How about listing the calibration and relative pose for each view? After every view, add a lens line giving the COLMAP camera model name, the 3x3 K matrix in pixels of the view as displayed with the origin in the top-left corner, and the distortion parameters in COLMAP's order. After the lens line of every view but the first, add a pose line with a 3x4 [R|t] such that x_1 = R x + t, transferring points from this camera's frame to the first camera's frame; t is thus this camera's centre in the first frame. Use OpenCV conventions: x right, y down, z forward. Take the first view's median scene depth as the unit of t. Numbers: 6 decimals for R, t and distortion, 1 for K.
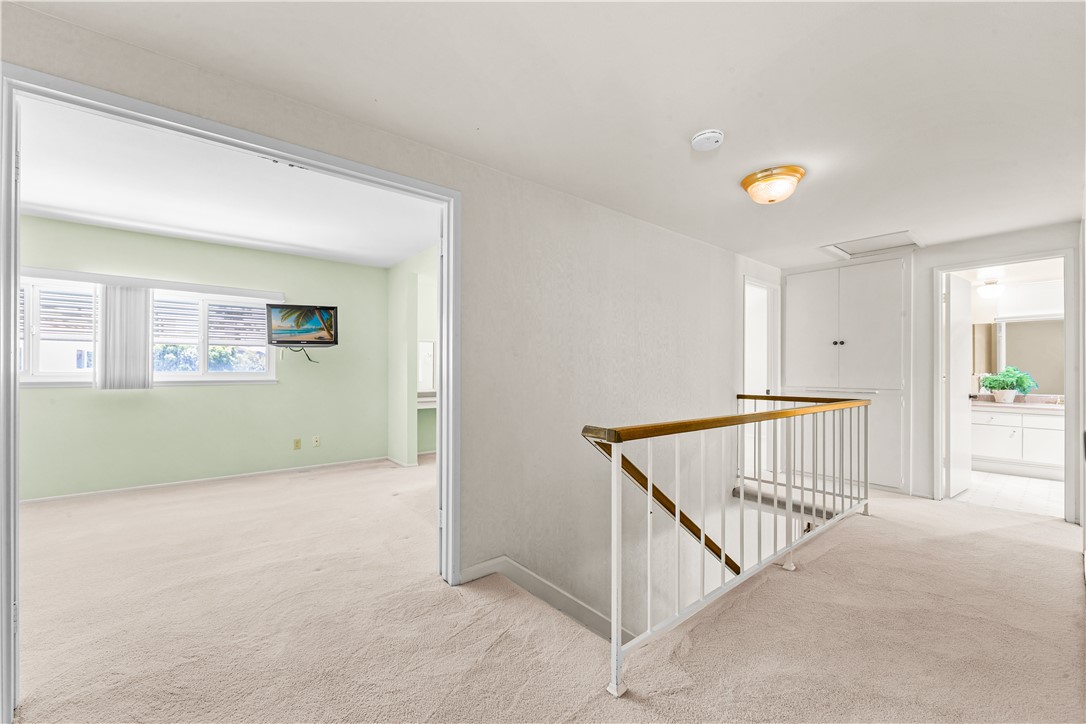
lens RADIAL K [[433.9, 0, 544.6], [0, 433.9, 369.9], [0, 0, 1]] dist [-0.001280, -0.000063]
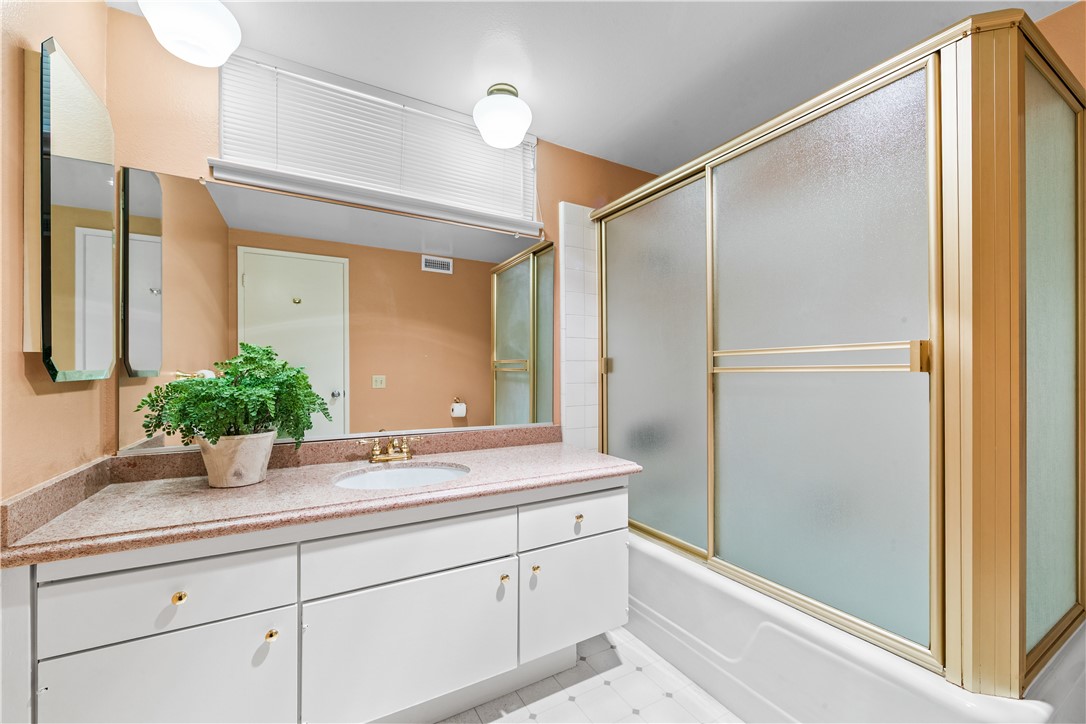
lens RADIAL K [[433.9, 0, 544.6], [0, 433.9, 369.9], [0, 0, 1]] dist [-0.001280, -0.000063]
pose [[0.169660, -0.000264, 0.985503, 0.848180], [-0.000192, 1.000000, 0.000301, 0.009071], [-0.985503, -0.000240, 0.169660, 0.785761]]
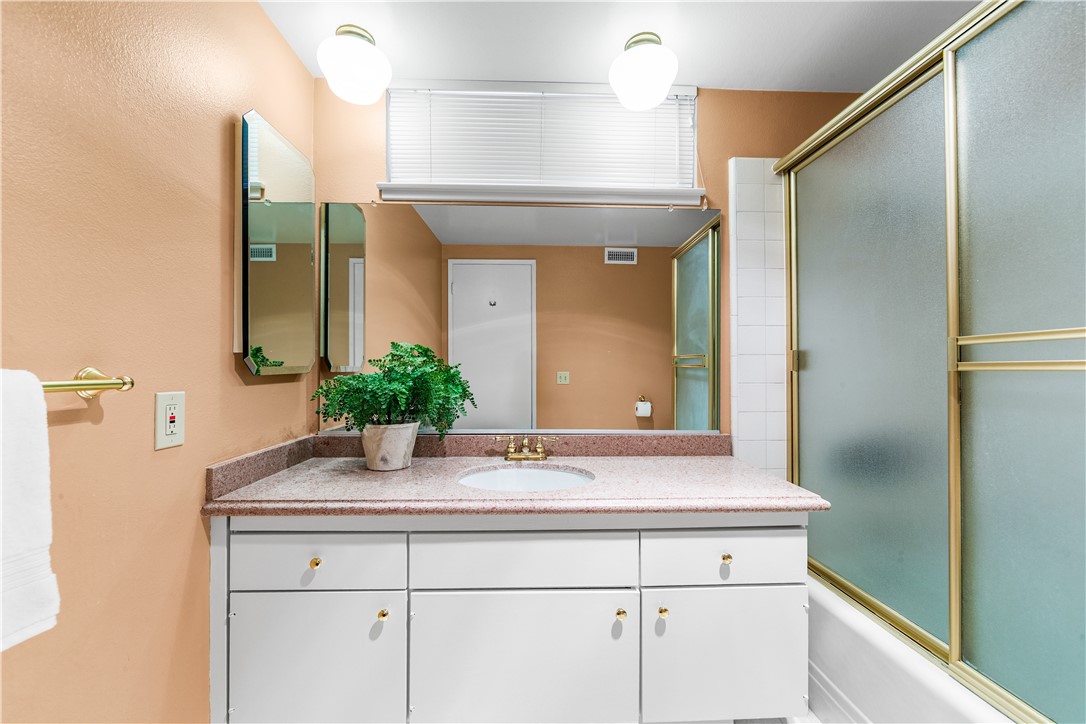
lens RADIAL K [[446.7, 0, 540.3], [0, 446.7, 363.5], [0, 0, 1]] dist [-0.003118, -0.000866]
pose [[0.608223, 0.004383, 0.793754, 0.897591], [-0.000102, 0.999985, -0.005444, 0.009021], [-0.793766, 0.003230, 0.608214, 0.747586]]
